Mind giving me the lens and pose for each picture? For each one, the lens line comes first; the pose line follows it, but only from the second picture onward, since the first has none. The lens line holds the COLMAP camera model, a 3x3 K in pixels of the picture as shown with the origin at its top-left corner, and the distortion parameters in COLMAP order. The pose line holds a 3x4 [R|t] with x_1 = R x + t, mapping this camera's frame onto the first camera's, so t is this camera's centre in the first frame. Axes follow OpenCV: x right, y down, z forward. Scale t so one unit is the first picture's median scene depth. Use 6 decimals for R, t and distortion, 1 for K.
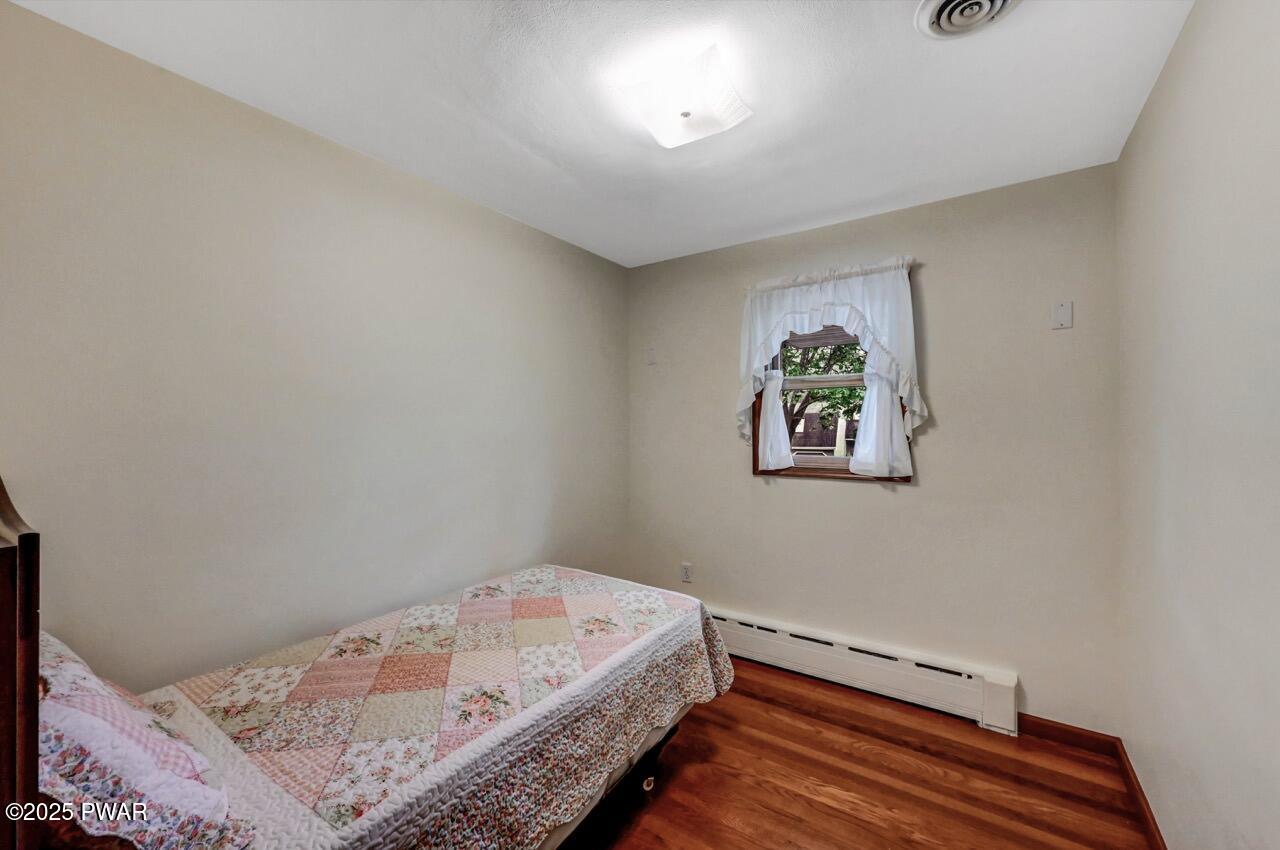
lens RADIAL K [[511.3, 0, 644.3], [0, 511.3, 424.0], [0, 0, 1]] dist [0.001289, 0.000027]
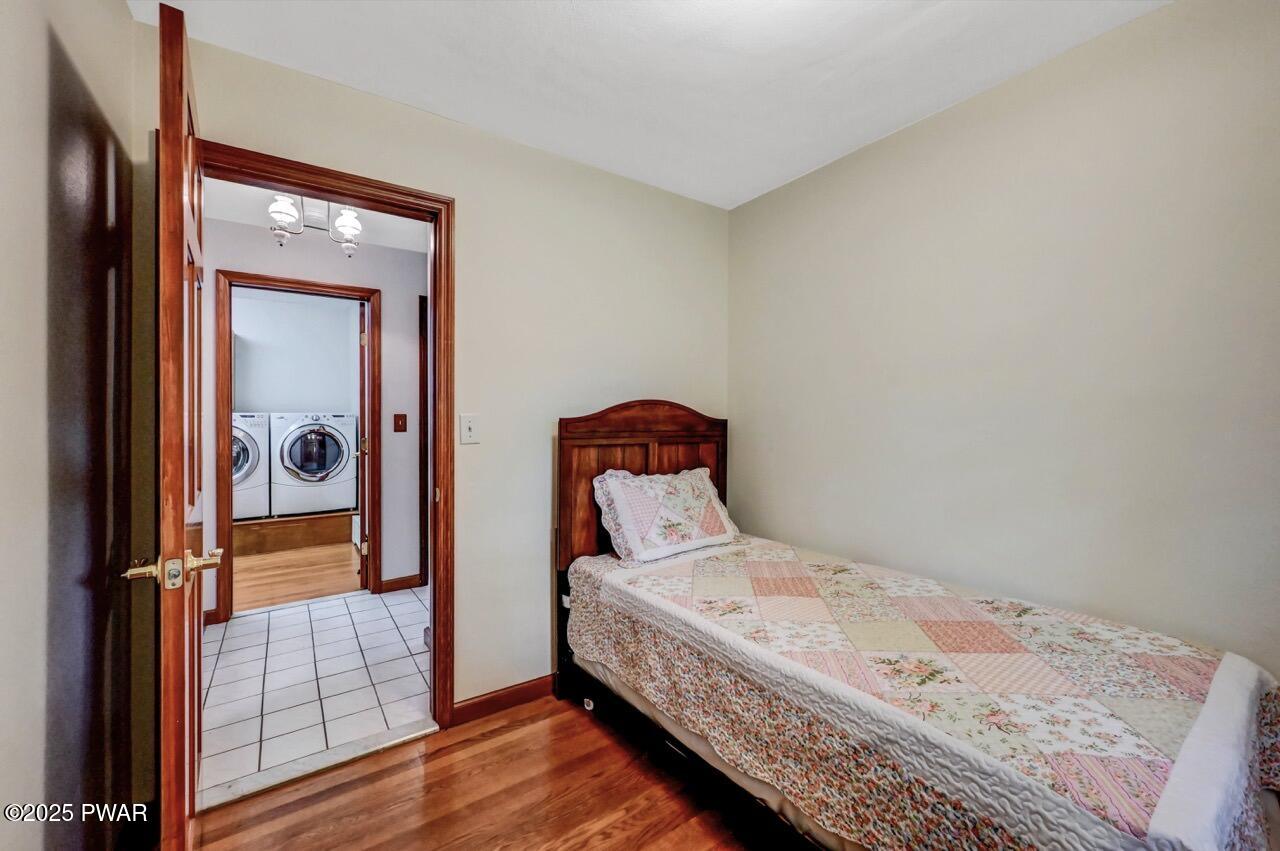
lens RADIAL K [[511.3, 0, 645.3], [0, 511.3, 420.3], [0, 0, 1]] dist [0.001289, 0.000027]
pose [[-0.348902, 0.004566, -0.937148, 0.729460], [-0.000155, 0.999988, 0.004930, 0.075943], [0.937159, 0.001865, -0.348897, 1.015161]]
